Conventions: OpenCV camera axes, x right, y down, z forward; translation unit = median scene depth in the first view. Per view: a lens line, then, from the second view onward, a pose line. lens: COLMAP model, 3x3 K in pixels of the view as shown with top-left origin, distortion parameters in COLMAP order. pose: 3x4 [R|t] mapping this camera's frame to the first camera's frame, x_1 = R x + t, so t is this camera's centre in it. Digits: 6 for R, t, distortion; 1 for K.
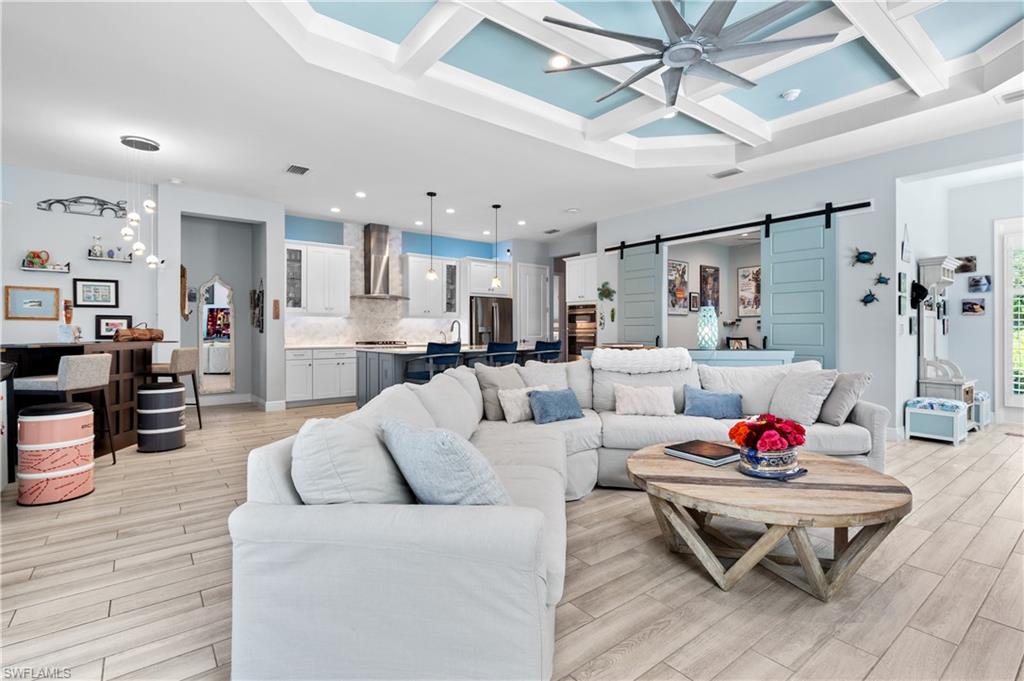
lens RADIAL K [[477.7, 0, 510.0], [0, 477.7, 328.4], [0, 0, 1]] dist [0.001805, 0.000247]
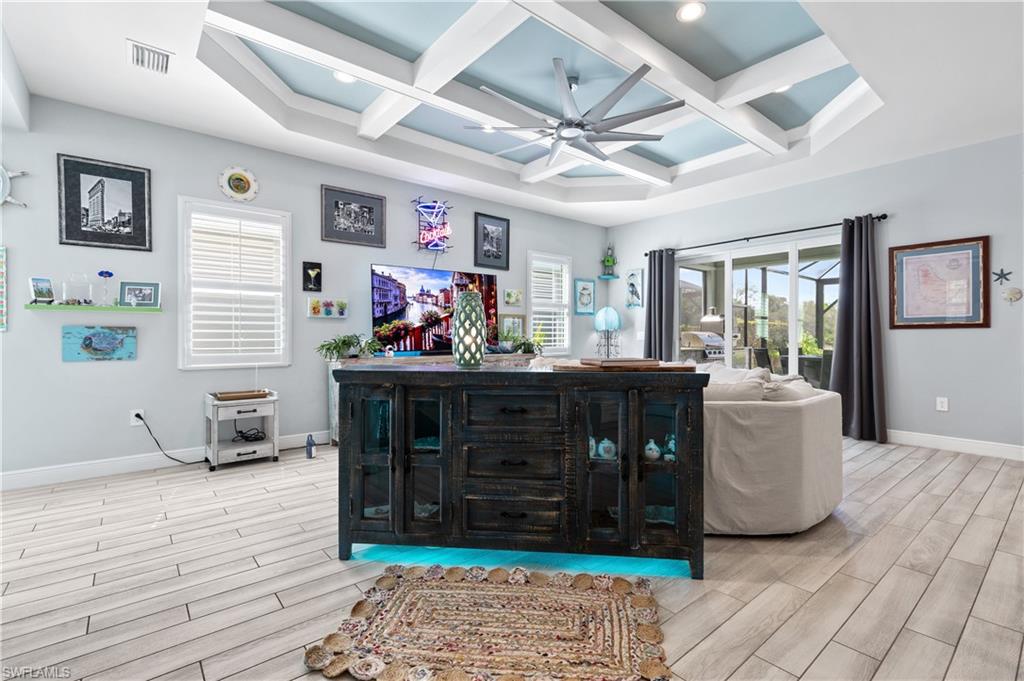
lens RADIAL K [[463.7, 0, 513.7], [0, 463.7, 338.0], [0, 0, 1]] dist [0.003894, 0.000189]
pose [[-0.999419, 0.001281, -0.034060, 0.279992], [0.001360, 0.999996, -0.002284, 0.007614], [0.034057, -0.002329, -0.999417, 1.159022]]
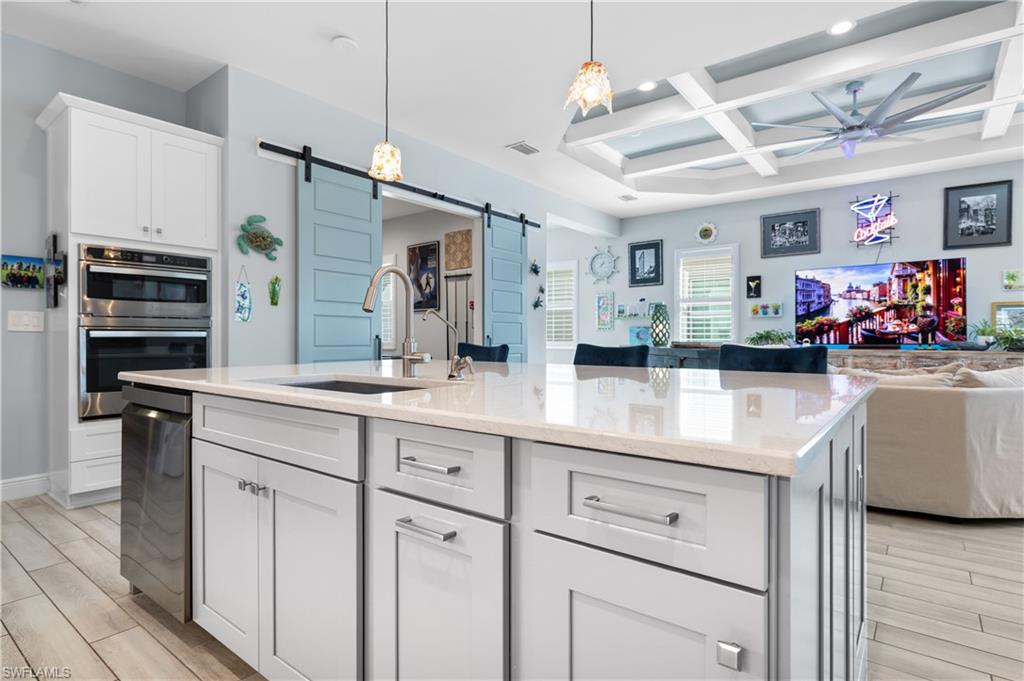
lens RADIAL K [[527.5, 0, 514.2], [0, 527.5, 333.7], [0, 0, 1]] dist [-0.002017, 0.000194]
pose [[-0.261587, 0.007371, 0.965152, -0.449358], [-0.005588, 0.999943, -0.009152, 0.022248], [-0.965164, -0.007787, -0.261530, 1.199475]]
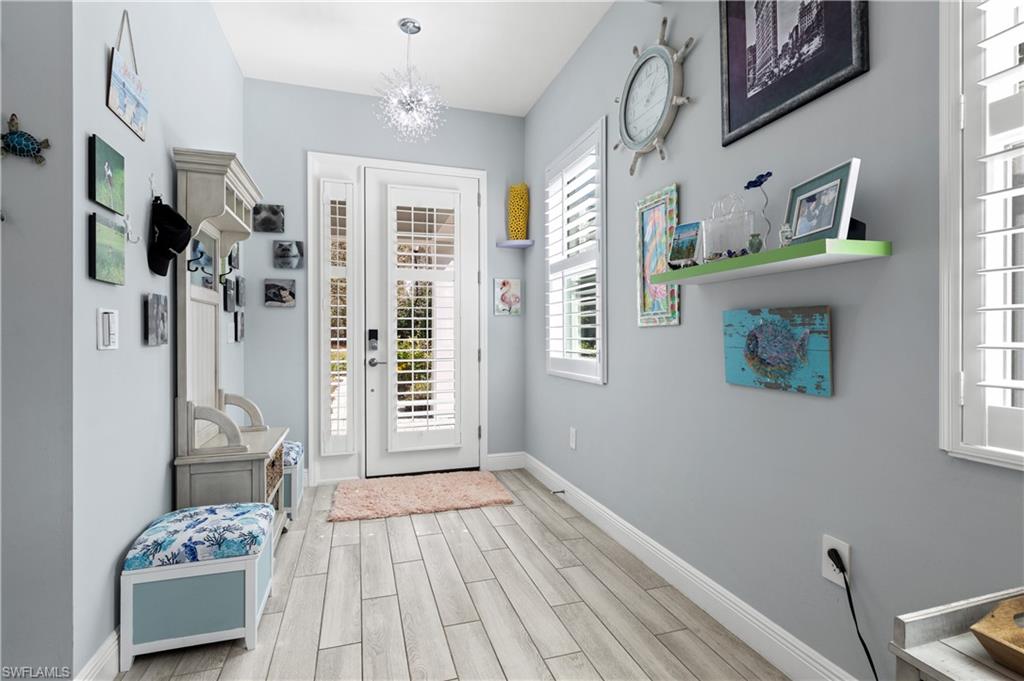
lens RADIAL K [[490.1, 0, 513.7], [0, 490.1, 335.4], [0, 0, 1]] dist [0.002667, 0.000447]
pose [[0.337283, -0.003604, 0.941396, 0.509370], [-0.000640, 0.999992, 0.004058, 0.004074], [-0.941403, -0.001971, 0.337278, 0.538921]]
